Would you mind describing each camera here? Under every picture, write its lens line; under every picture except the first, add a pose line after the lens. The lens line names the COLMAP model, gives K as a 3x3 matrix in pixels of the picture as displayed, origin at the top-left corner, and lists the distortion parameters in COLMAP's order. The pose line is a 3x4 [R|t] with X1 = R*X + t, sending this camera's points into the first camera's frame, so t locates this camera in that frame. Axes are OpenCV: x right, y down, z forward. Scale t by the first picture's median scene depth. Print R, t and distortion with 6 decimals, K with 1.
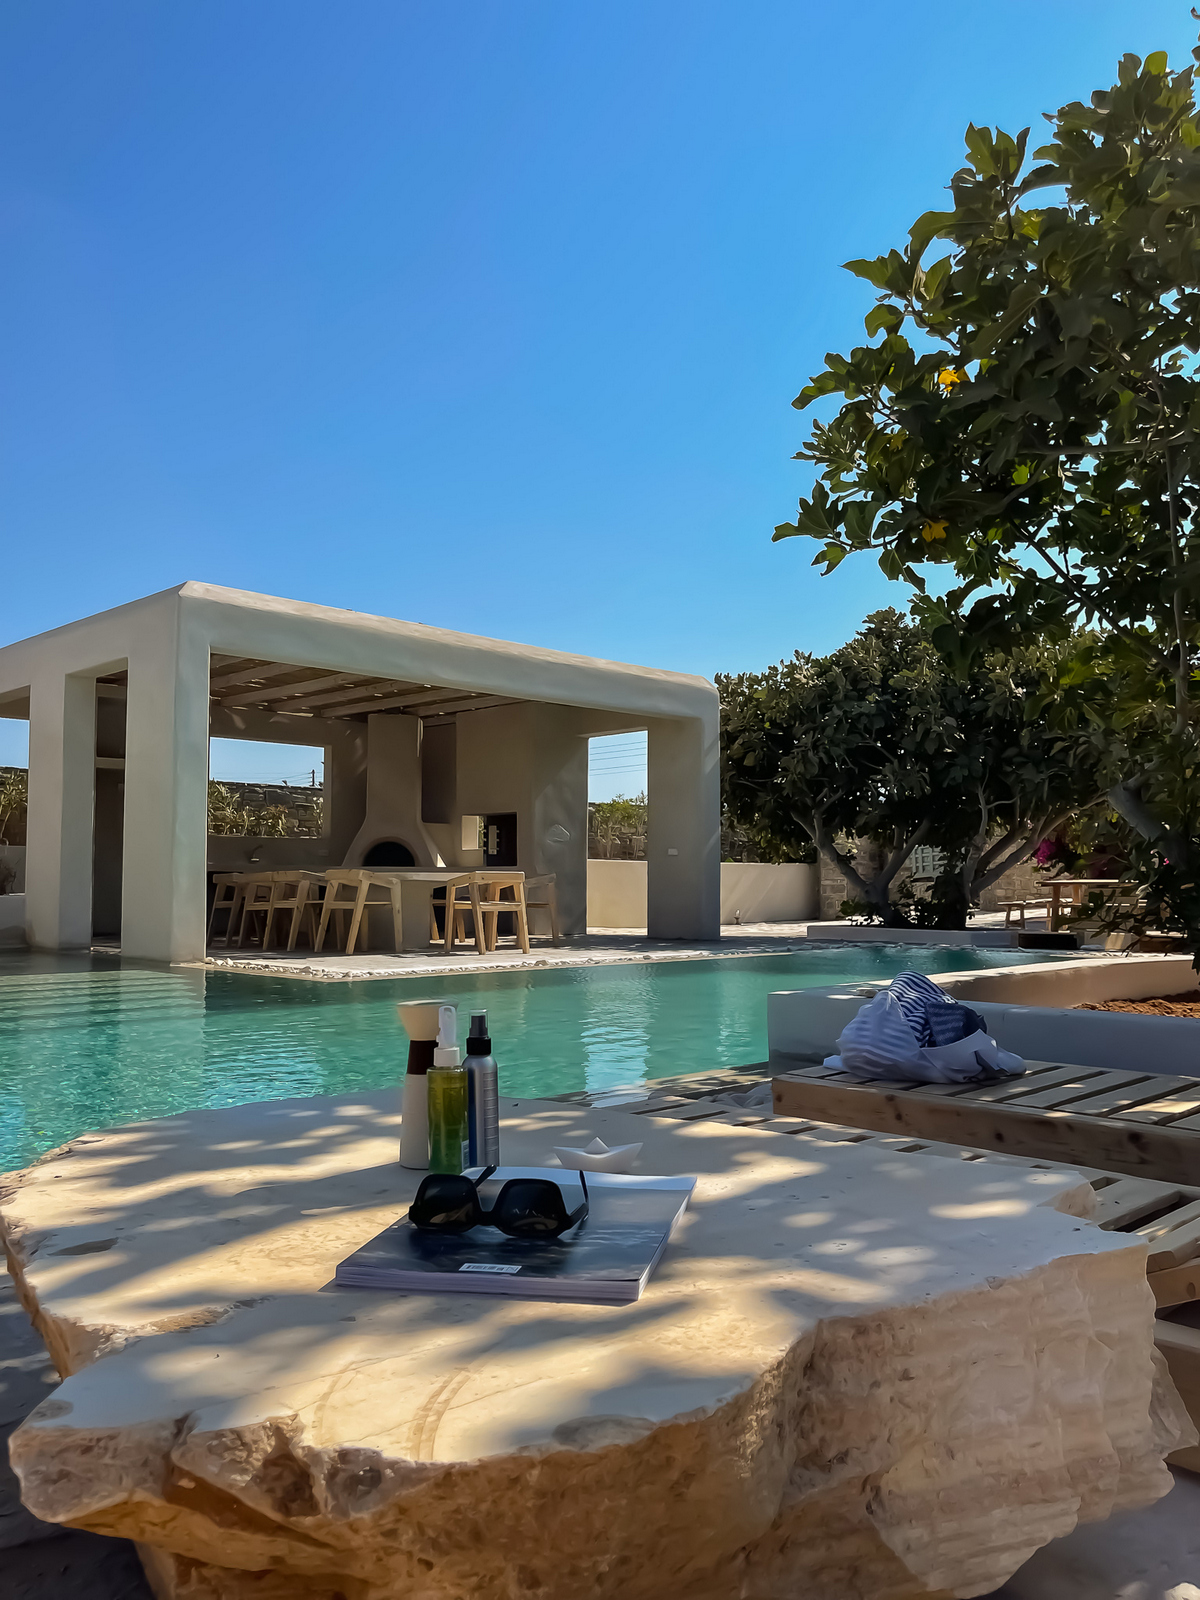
lens RADIAL K [[1219.7, 0, 600.0], [0, 1219.7, 800.0], [0, 0, 1]] dist [0.066294, -0.000664]
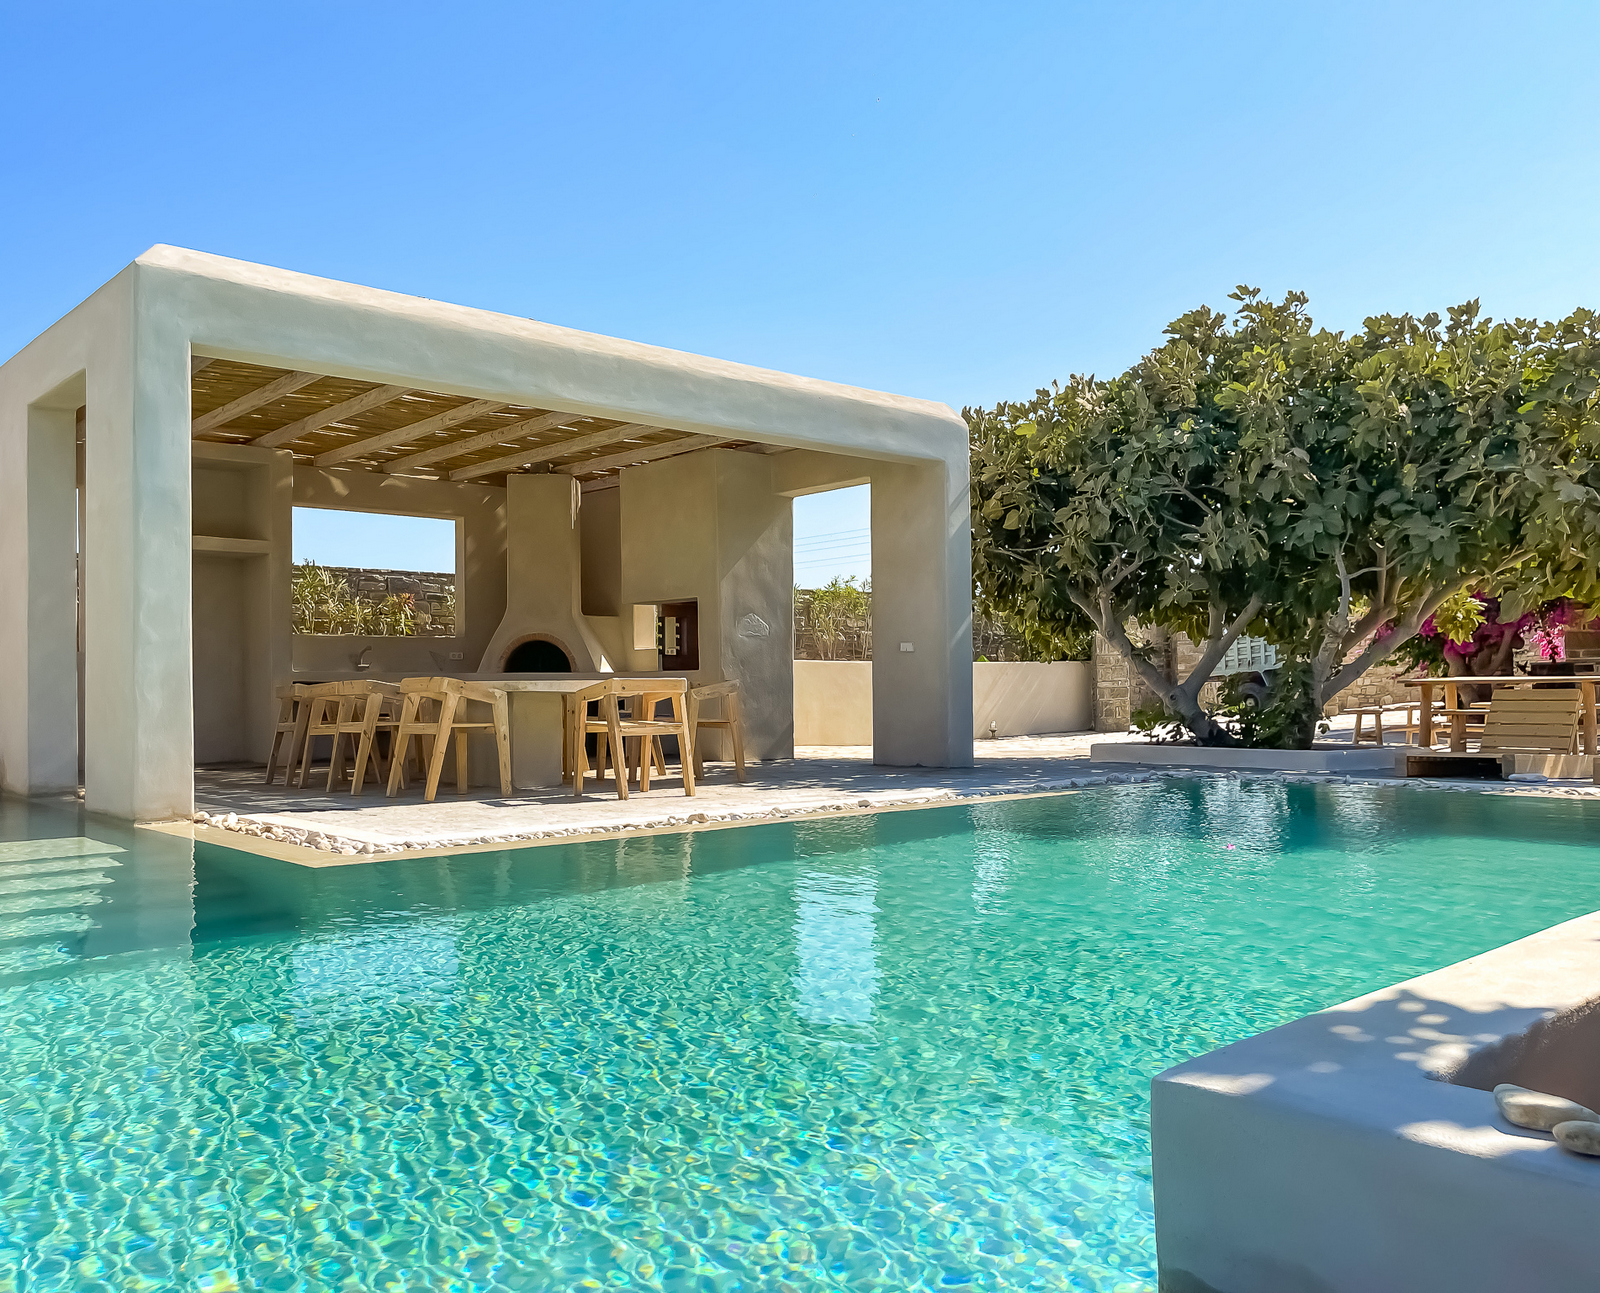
lens RADIAL K [[1324.1, 0, 745.6], [0, 1324.1, 651.0], [0, 0, 1]] dist [0.000340, 0.001739]
pose [[0.997483, -0.015065, -0.069283, 0.016798], [0.017835, 0.999059, 0.039536, 0.010903], [0.068622, -0.040672, 0.996813, 0.188244]]
